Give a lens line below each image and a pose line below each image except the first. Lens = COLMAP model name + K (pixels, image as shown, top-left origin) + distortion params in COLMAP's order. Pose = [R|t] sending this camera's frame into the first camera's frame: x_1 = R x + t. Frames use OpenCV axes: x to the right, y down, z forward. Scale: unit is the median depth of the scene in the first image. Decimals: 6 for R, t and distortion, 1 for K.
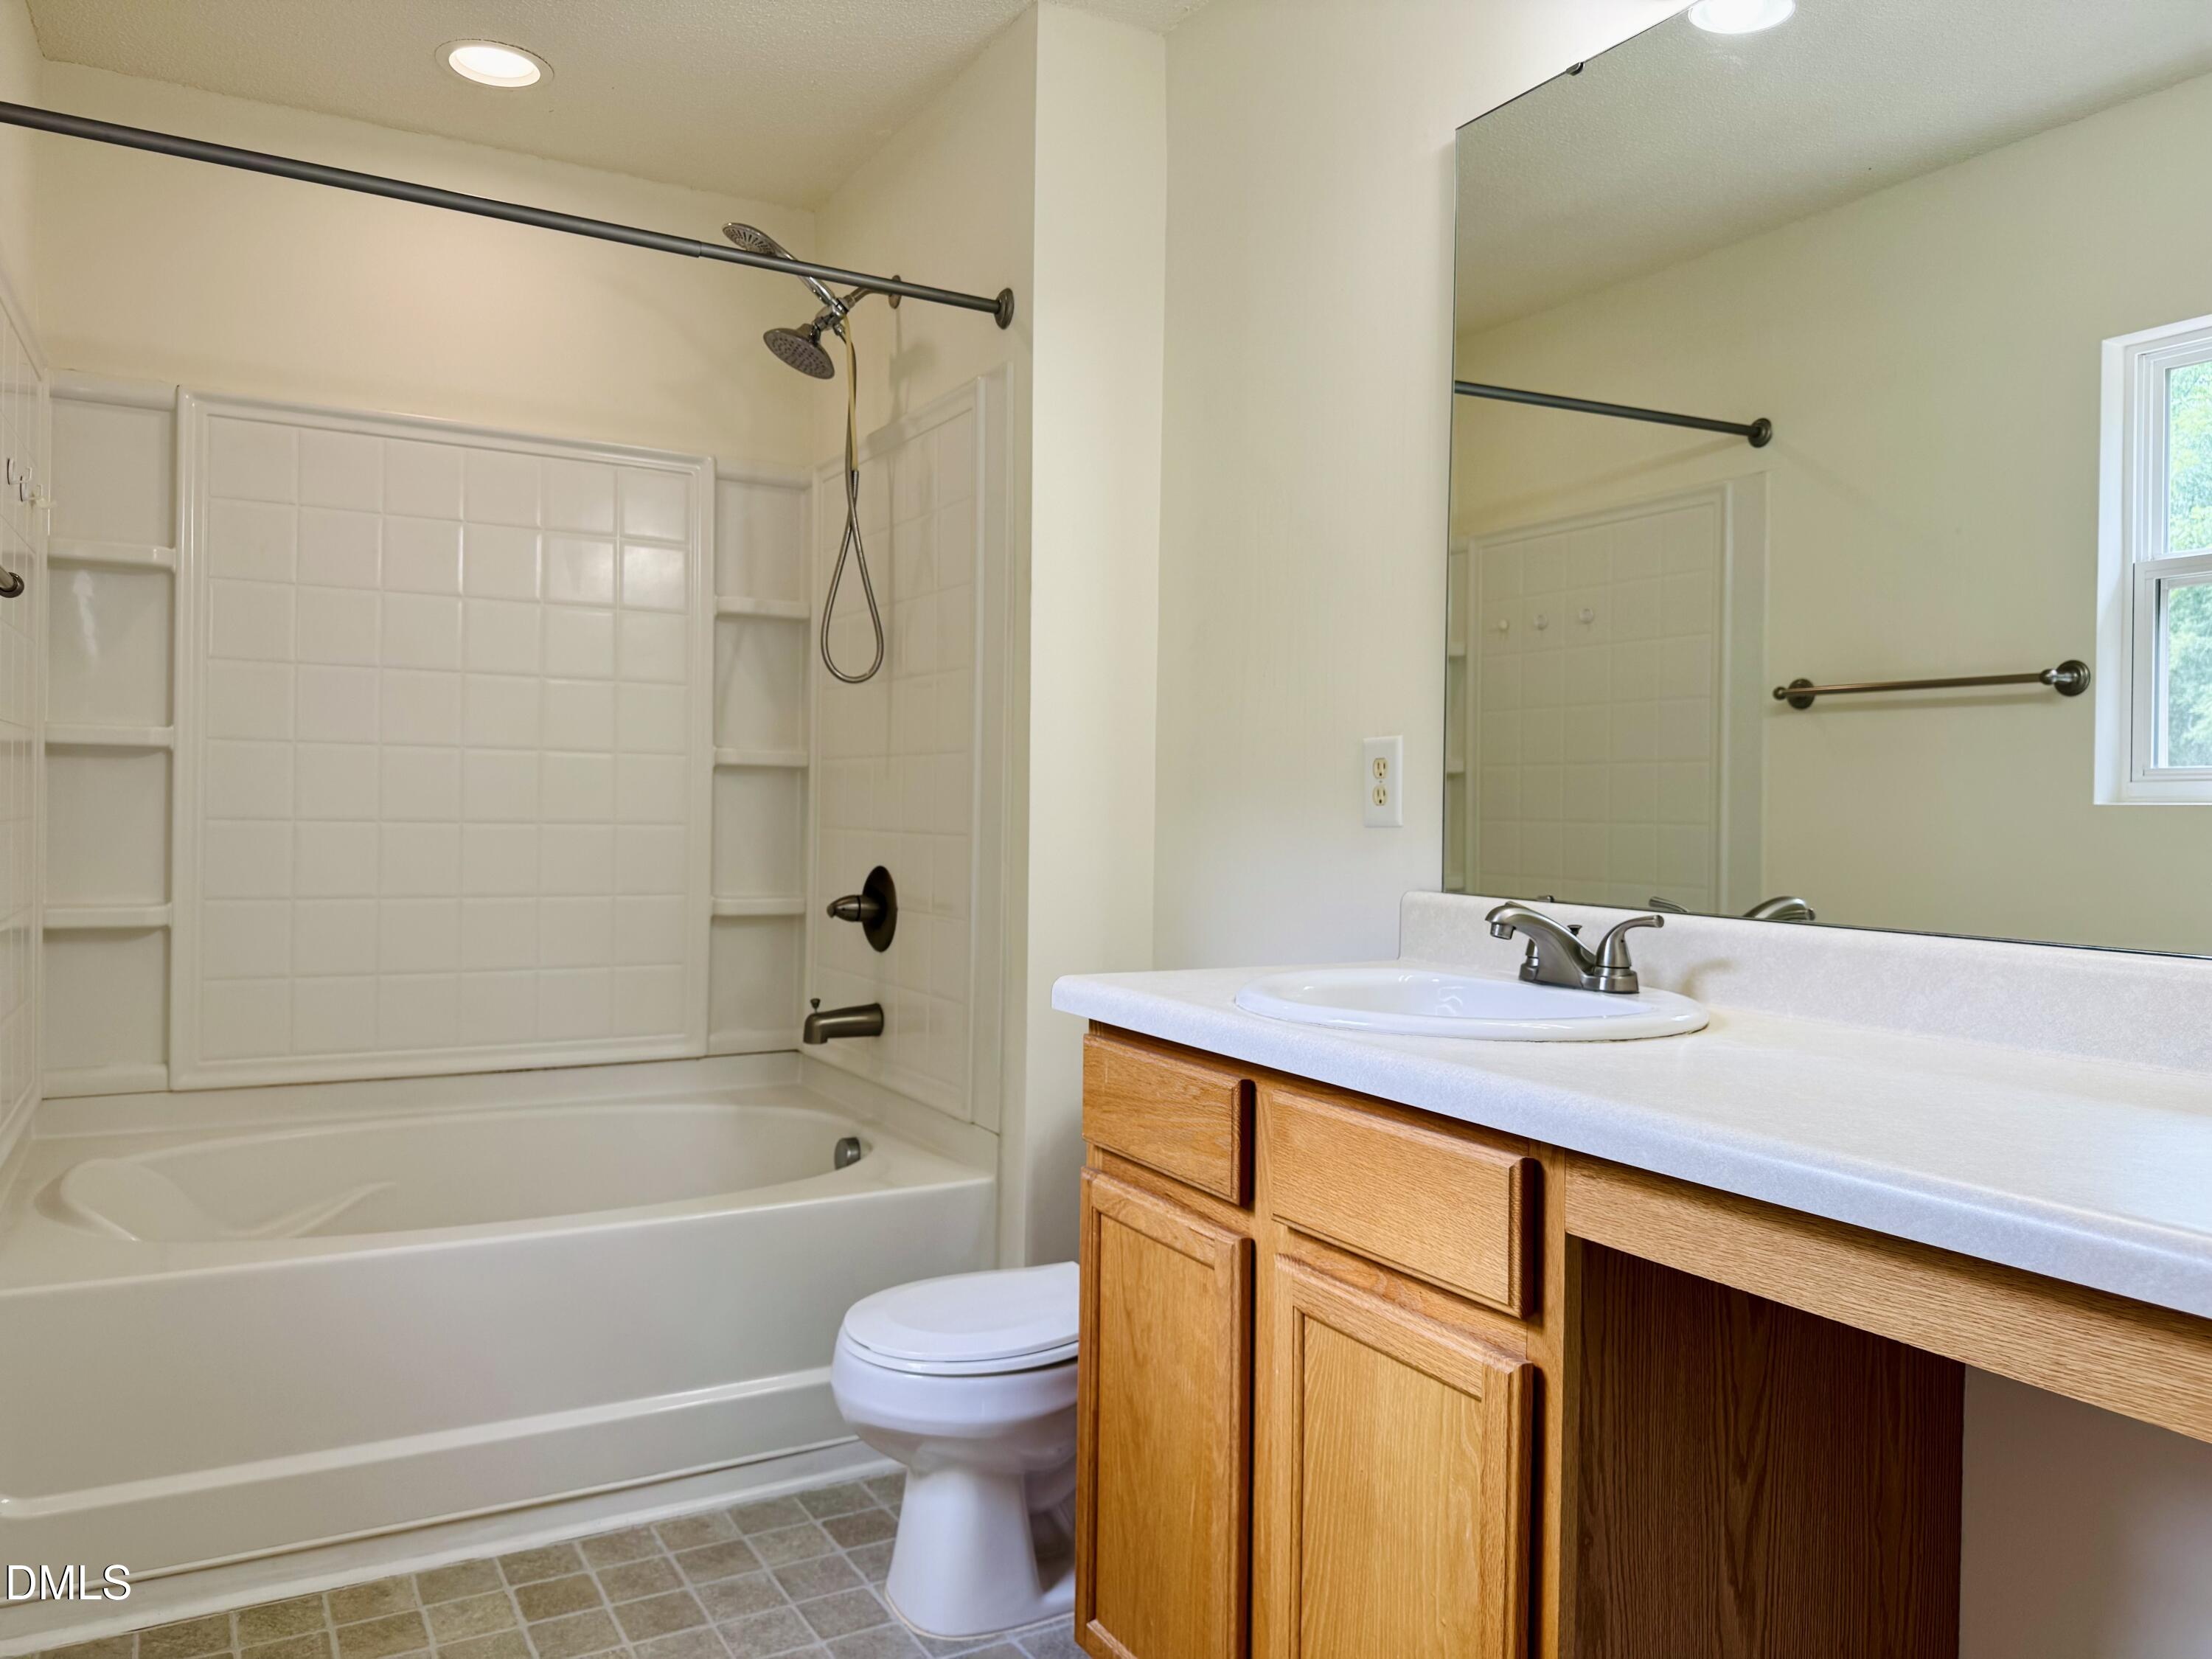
lens RADIAL K [[1551.6, 0, 1107.3], [0, 1551.6, 837.5], [0, 0, 1]] dist [-0.002929, -0.003806]
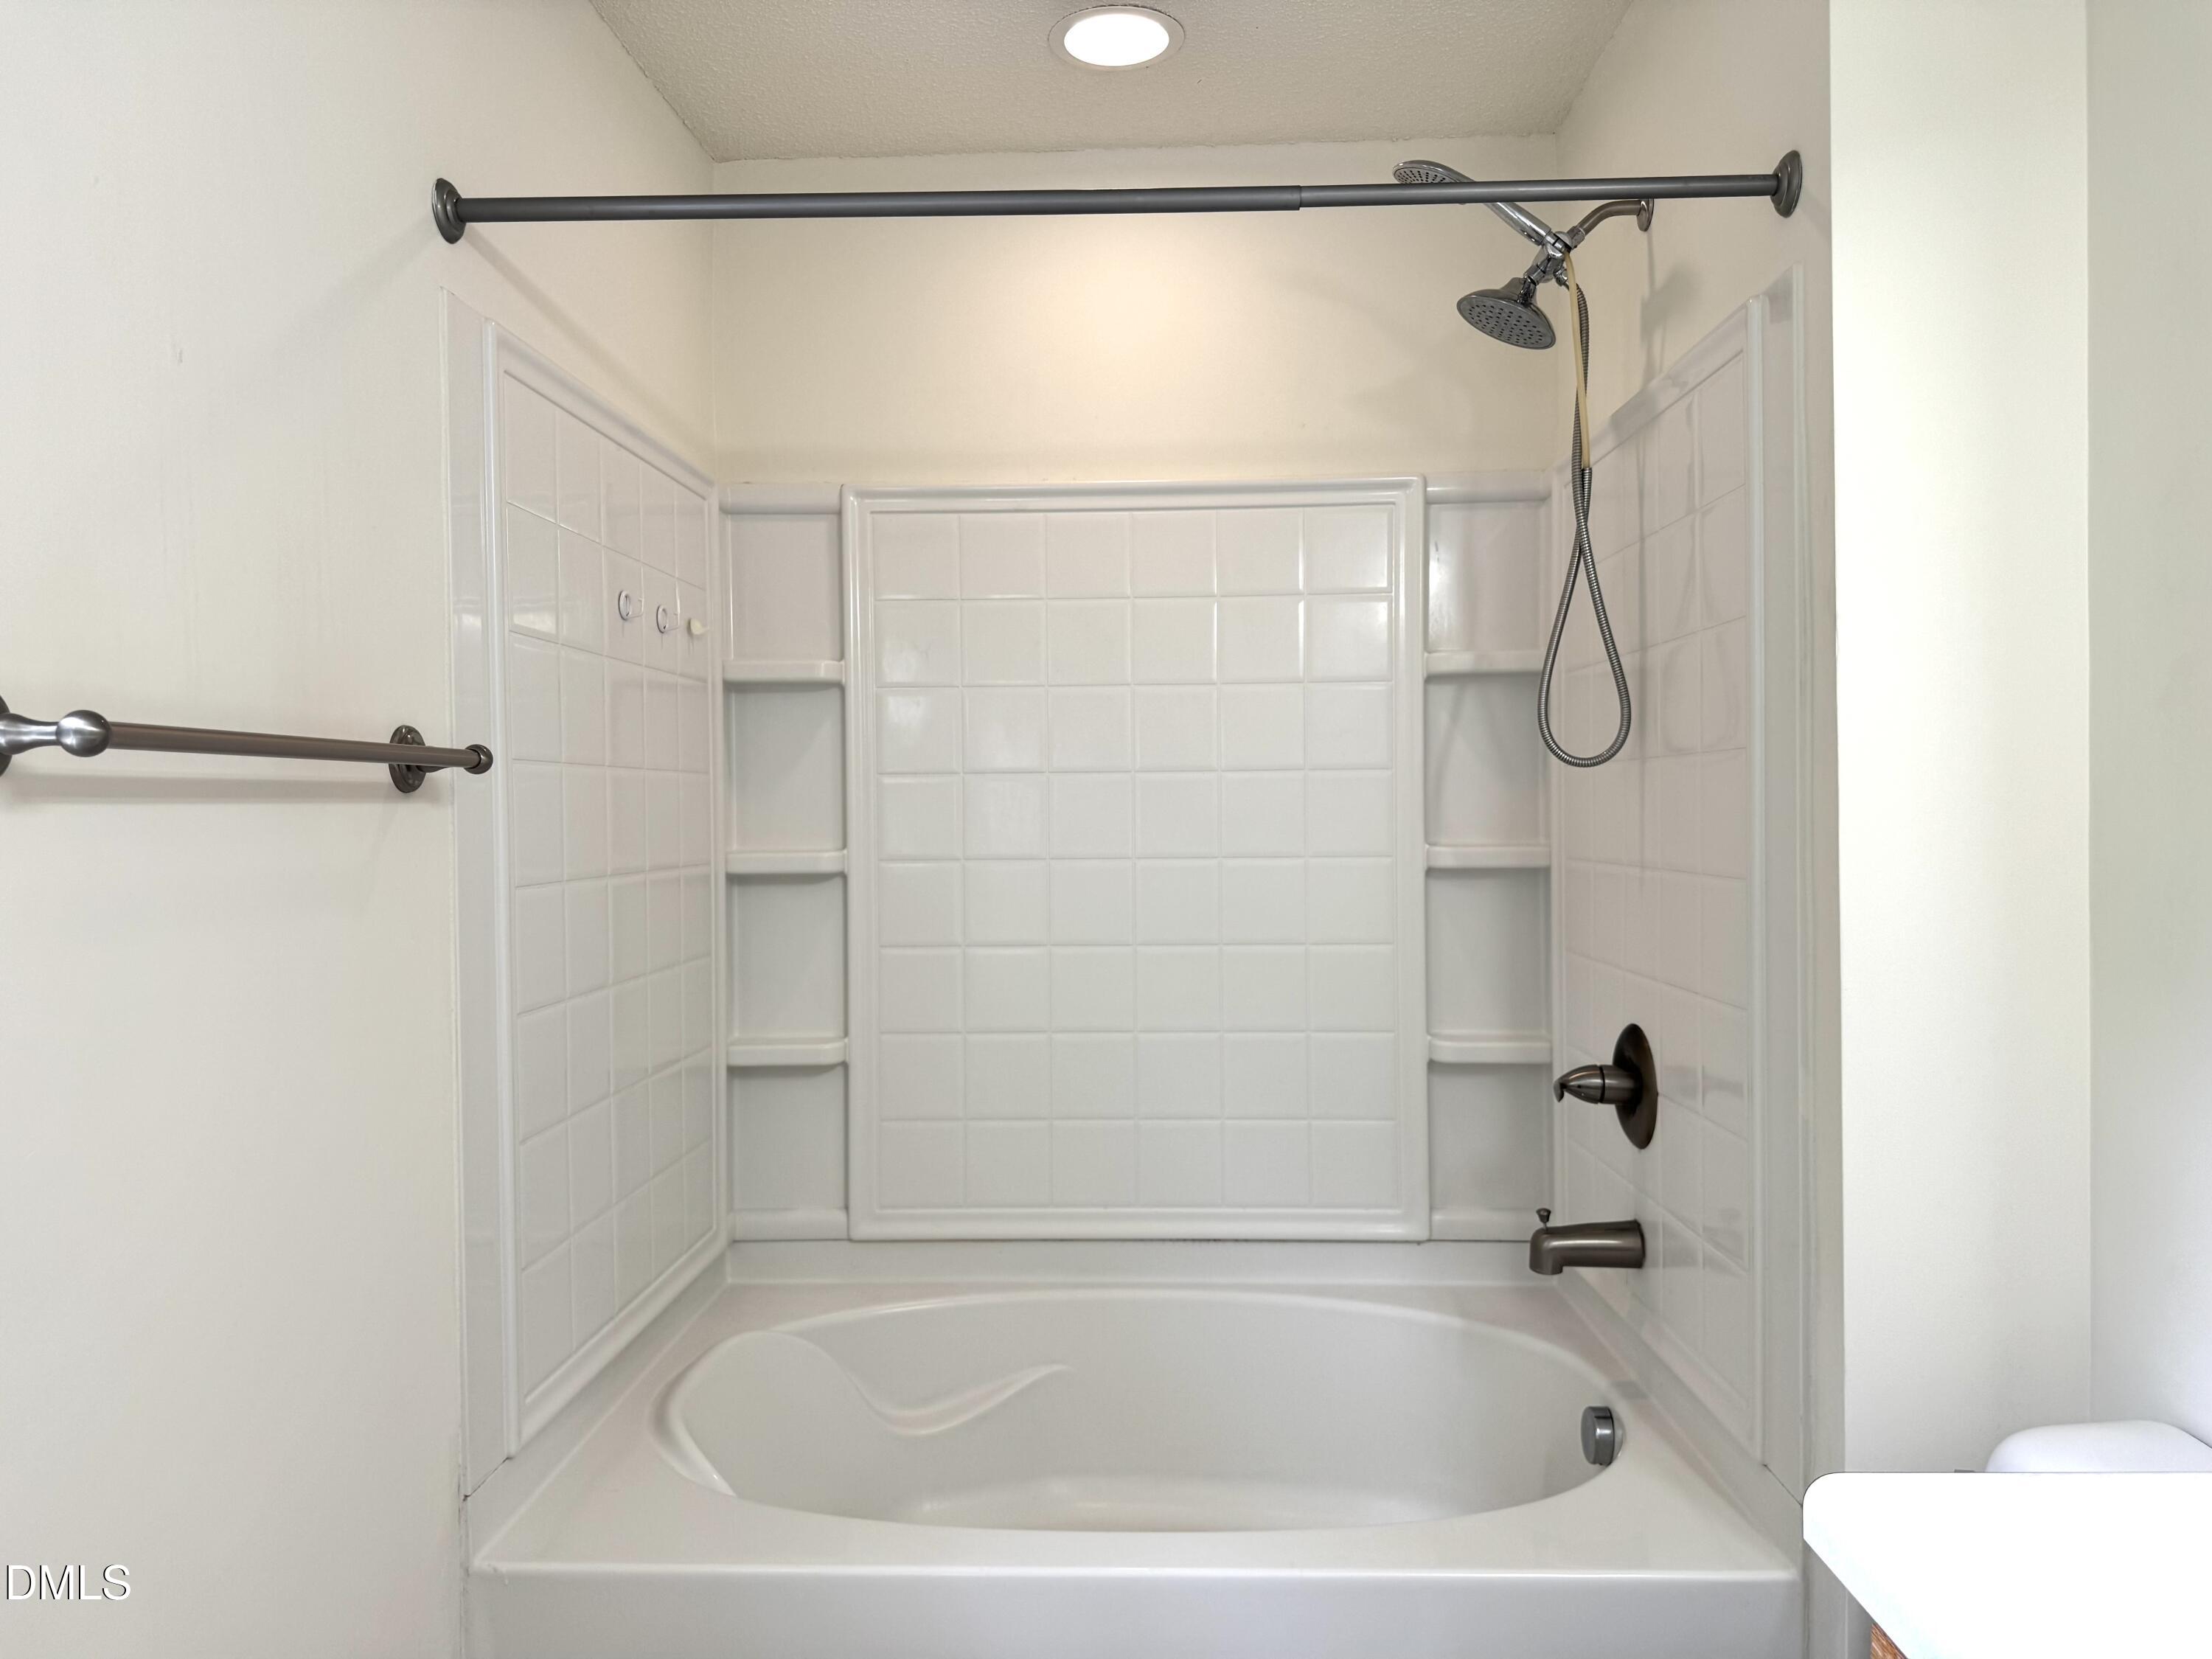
lens RADIAL K [[1545.1, 0, 1109.8], [0, 1545.1, 819.6], [0, 0, 1]] dist [0.120055, -0.189452]
pose [[0.852127, -0.026983, -0.522639, 0.024015], [0.018548, 0.999600, -0.021365, -0.063778], [0.523006, 0.008512, 0.852286, 0.271775]]
